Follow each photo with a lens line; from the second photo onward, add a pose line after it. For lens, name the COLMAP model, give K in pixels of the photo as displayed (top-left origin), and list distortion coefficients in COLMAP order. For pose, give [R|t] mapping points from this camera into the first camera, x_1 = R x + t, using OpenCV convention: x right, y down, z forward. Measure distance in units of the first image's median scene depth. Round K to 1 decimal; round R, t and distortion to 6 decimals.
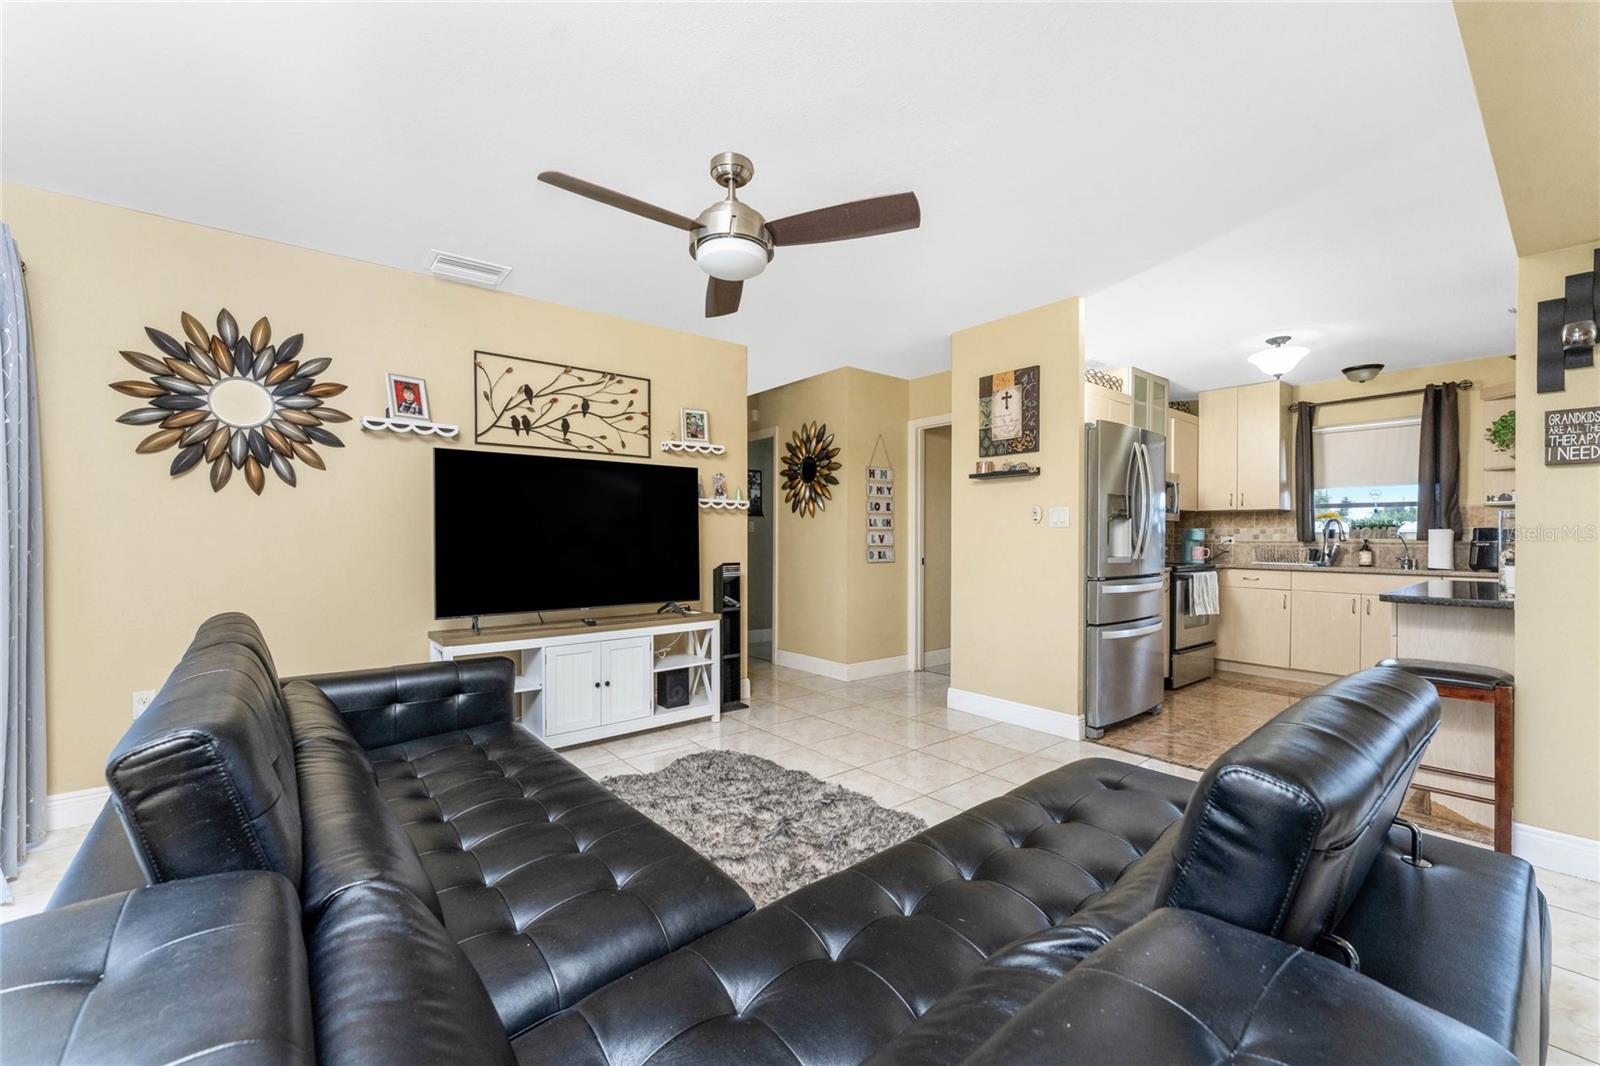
lens RADIAL K [[652.1, 0, 791.8], [0, 652.1, 541.9], [0, 0, 1]] dist [-0.002657, -0.000359]
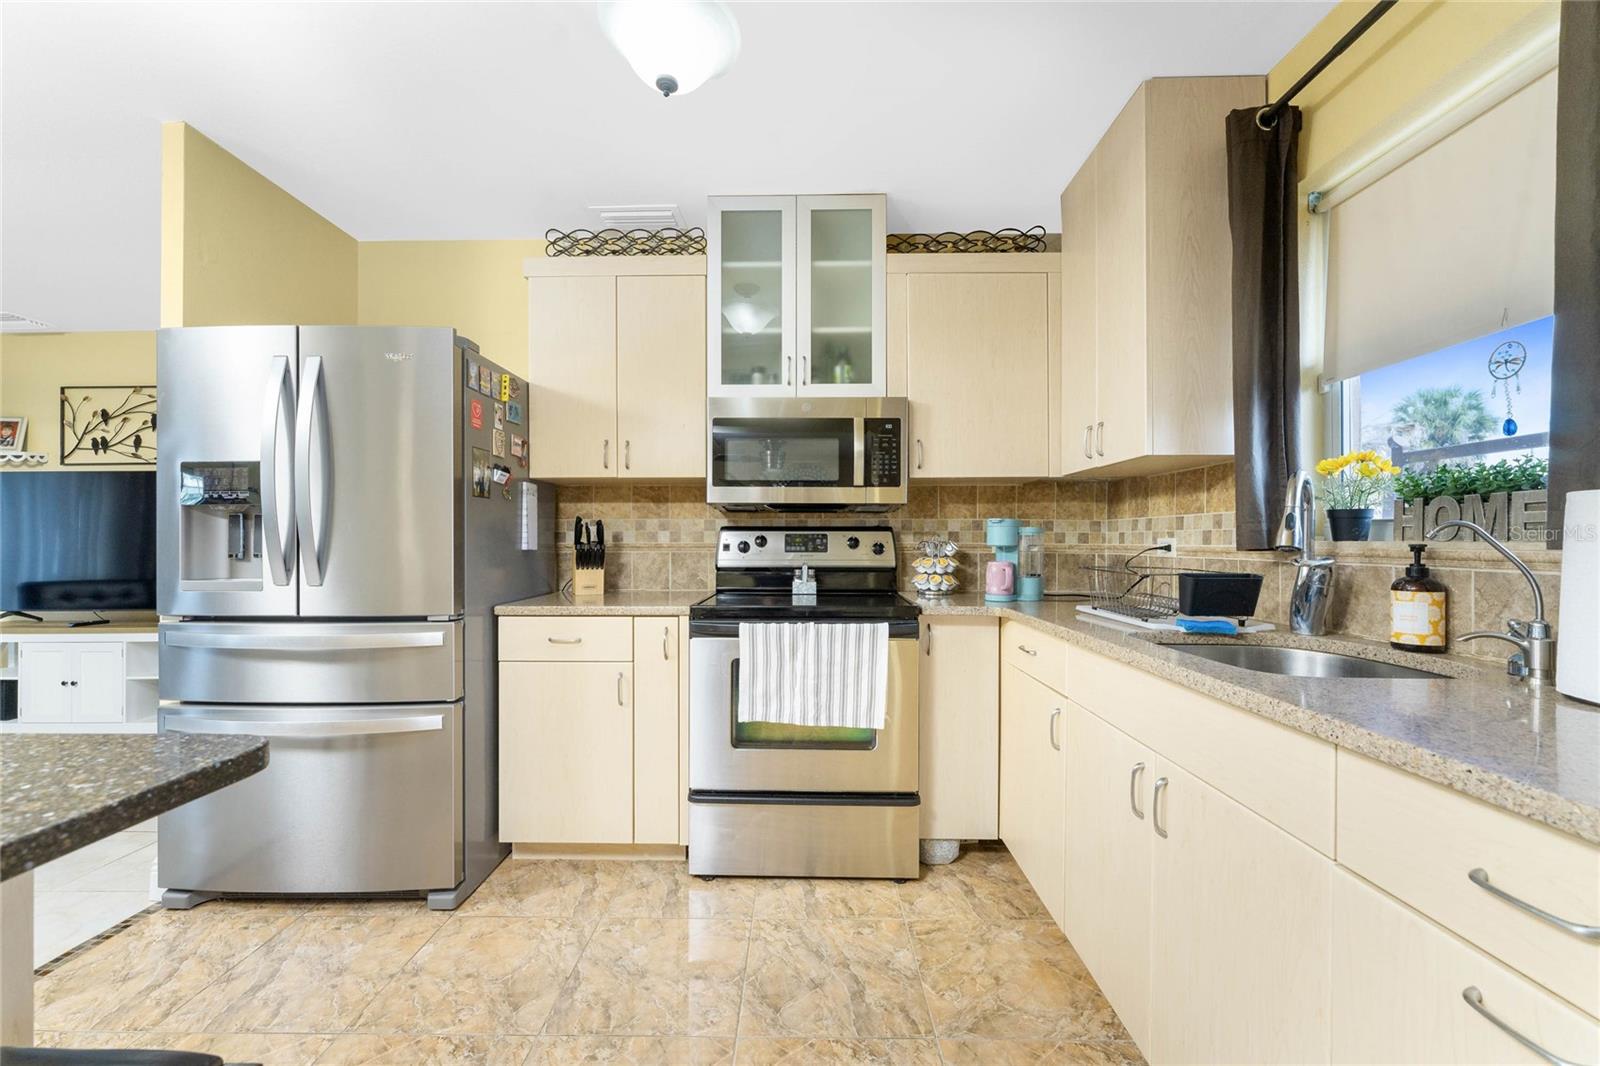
lens RADIAL K [[642.5, 0, 800.2], [0, 642.5, 538.0], [0, 0, 1]] dist [0.000182, 0.000118]
pose [[0.762043, -0.007619, -0.647481, 1.105127], [-0.000794, 0.999919, -0.012701, -0.003672], [0.647525, 0.010193, 0.761976, 0.836098]]
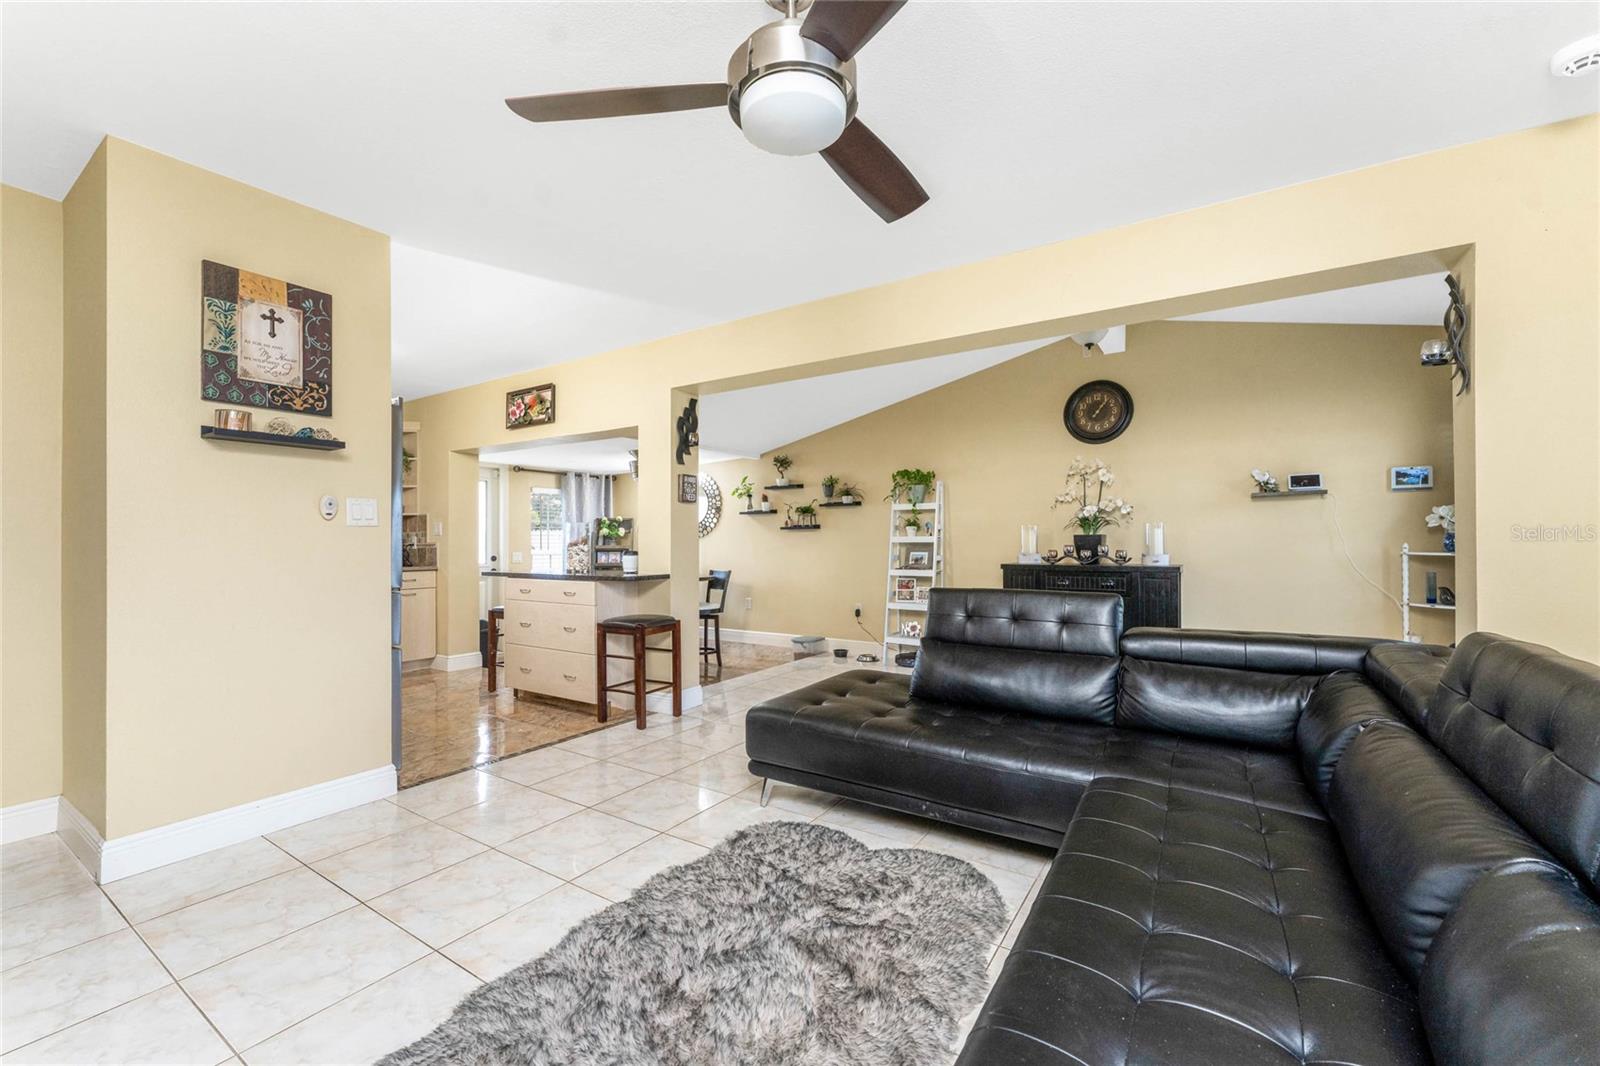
lens RADIAL K [[629.2, 0, 802.0], [0, 629.2, 539.9], [0, 0, 1]] dist [-0.001743, -0.000183]
pose [[-0.312678, 0.001018, 0.949859, -0.401420], [0.008777, 0.999960, 0.001817, -0.002352], [-0.949819, 0.008905, -0.312674, 0.682993]]
